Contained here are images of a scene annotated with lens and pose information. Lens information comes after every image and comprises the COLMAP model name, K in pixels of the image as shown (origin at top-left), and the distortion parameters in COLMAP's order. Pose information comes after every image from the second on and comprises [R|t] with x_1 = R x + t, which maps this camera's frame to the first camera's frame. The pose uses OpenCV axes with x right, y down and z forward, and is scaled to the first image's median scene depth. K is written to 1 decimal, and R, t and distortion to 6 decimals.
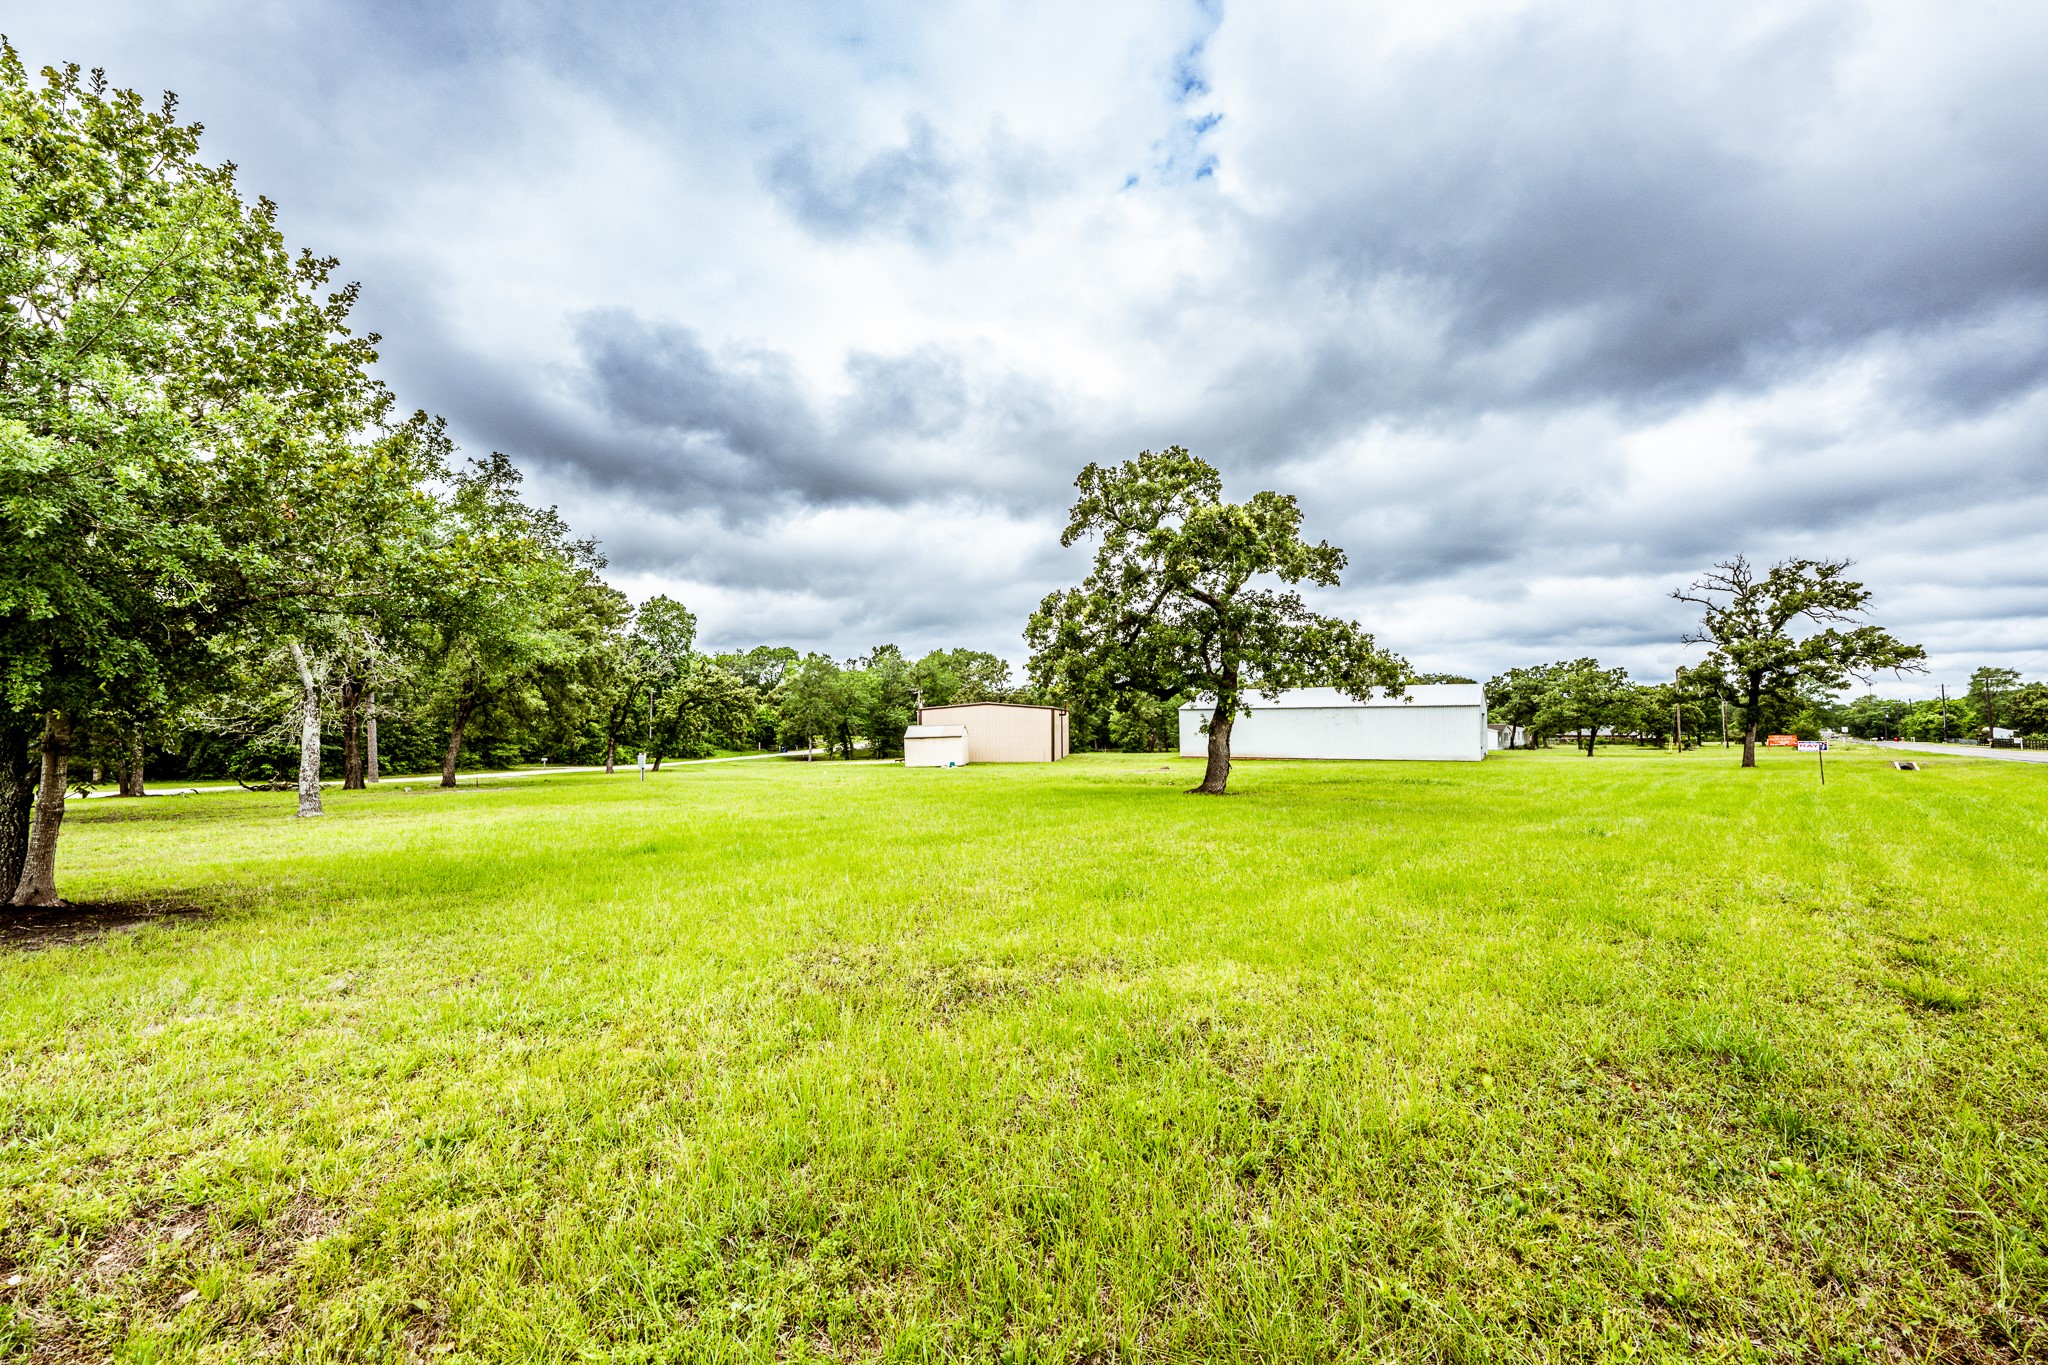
lens RADIAL K [[825.5, 0, 1027.1], [0, 825.5, 701.8], [0, 0, 1]] dist [0.001164, 0.000078]
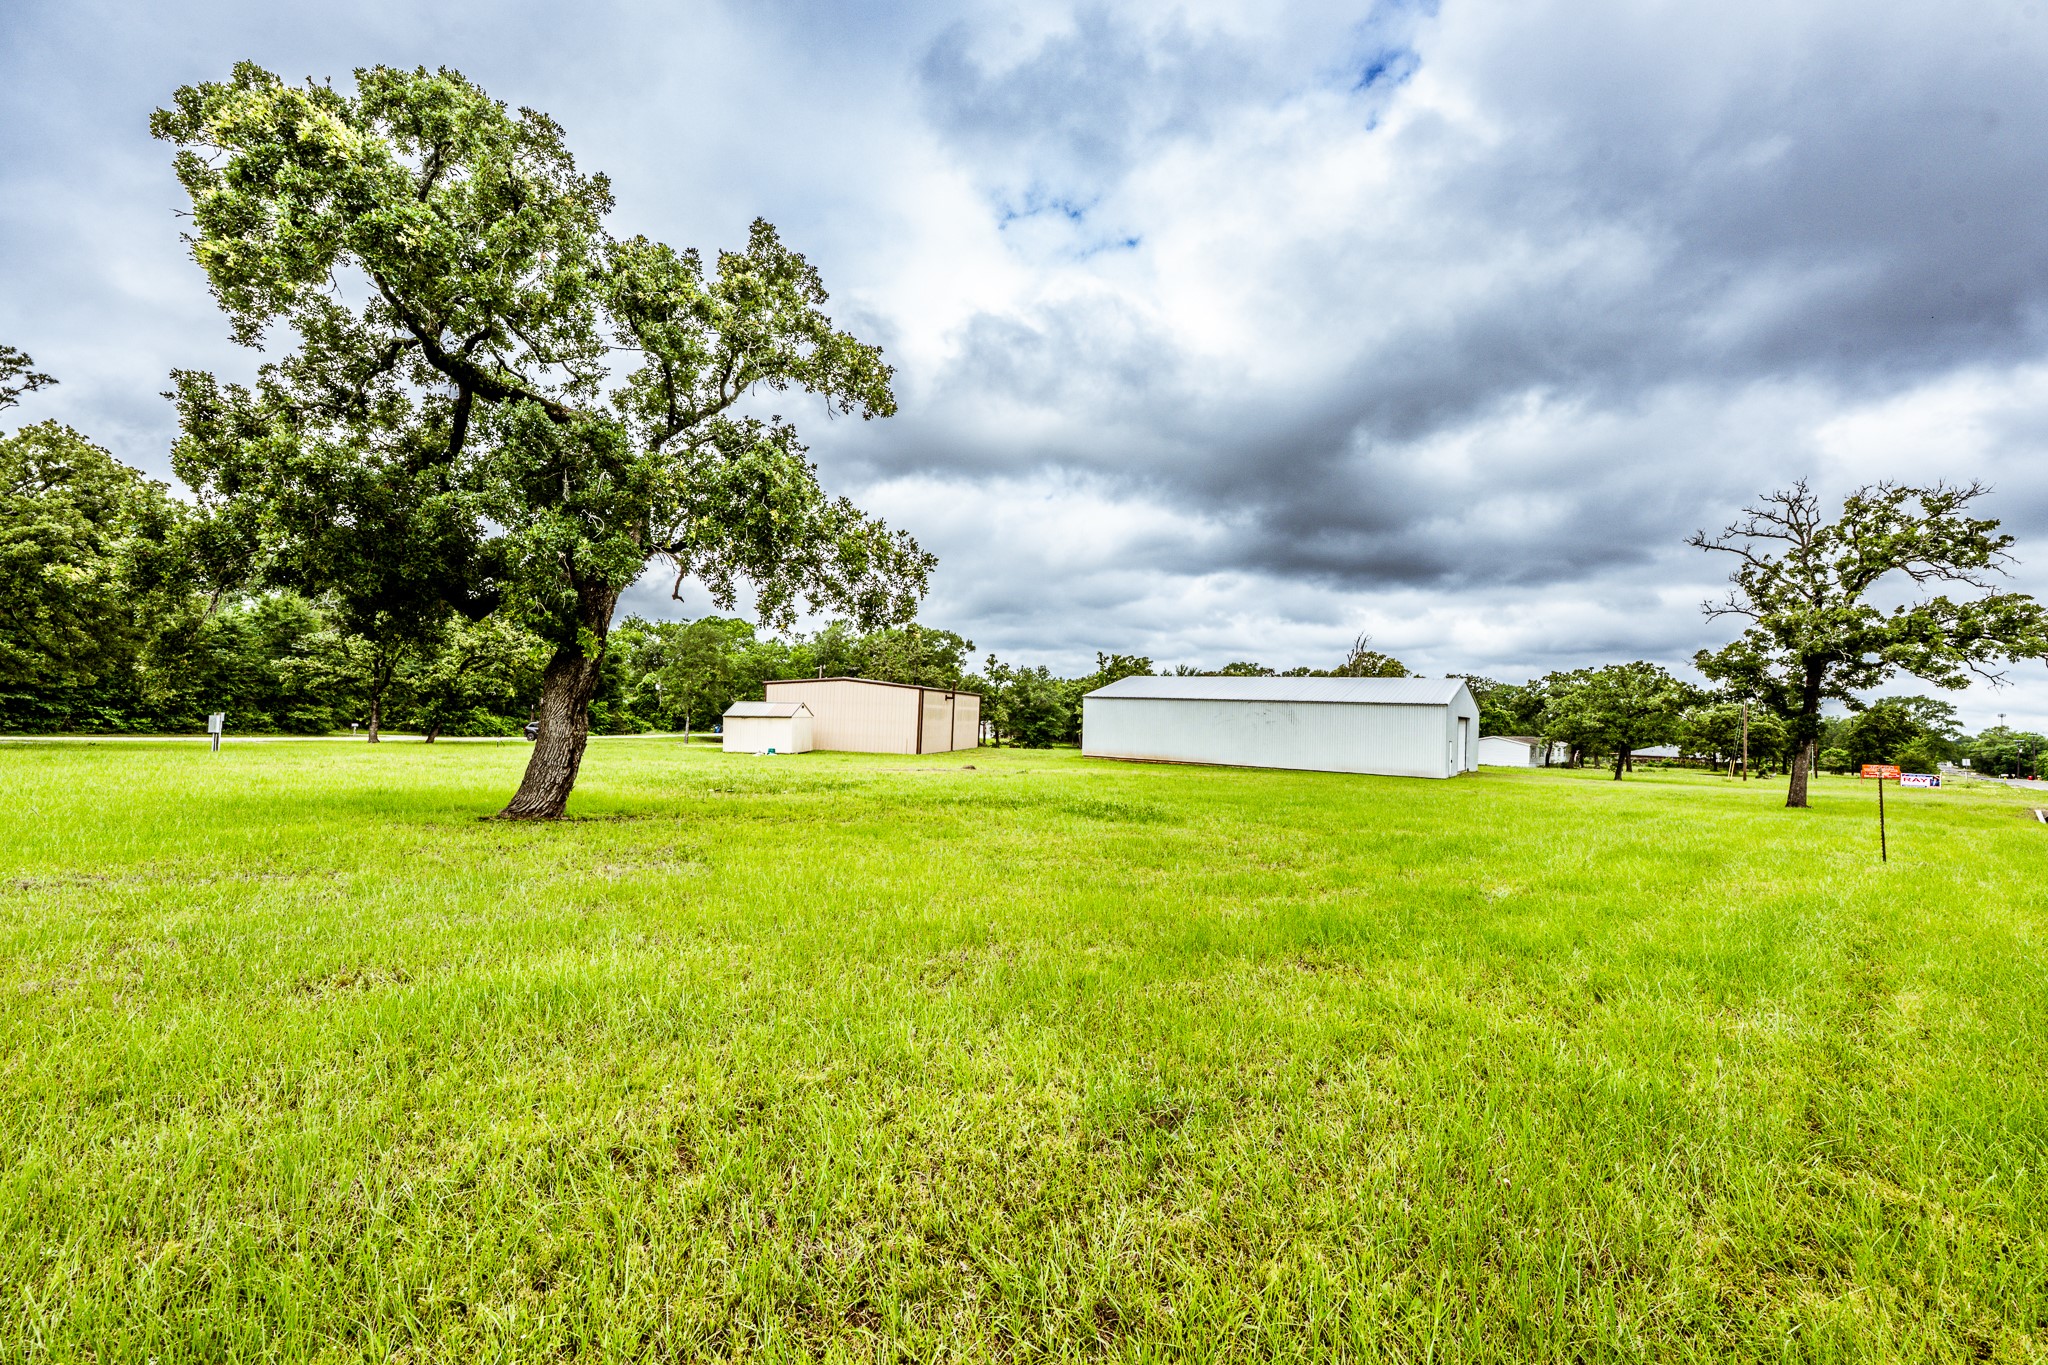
lens RADIAL K [[849.6, 0, 1024.6], [0, 849.6, 704.0], [0, 0, 1]] dist [-0.000128, 0.000031]
pose [[0.997295, 0.043015, -0.059604, 0.301555], [-0.042407, 0.999035, 0.011429, 0.015776], [0.060038, -0.008871, 0.998157, 0.295186]]
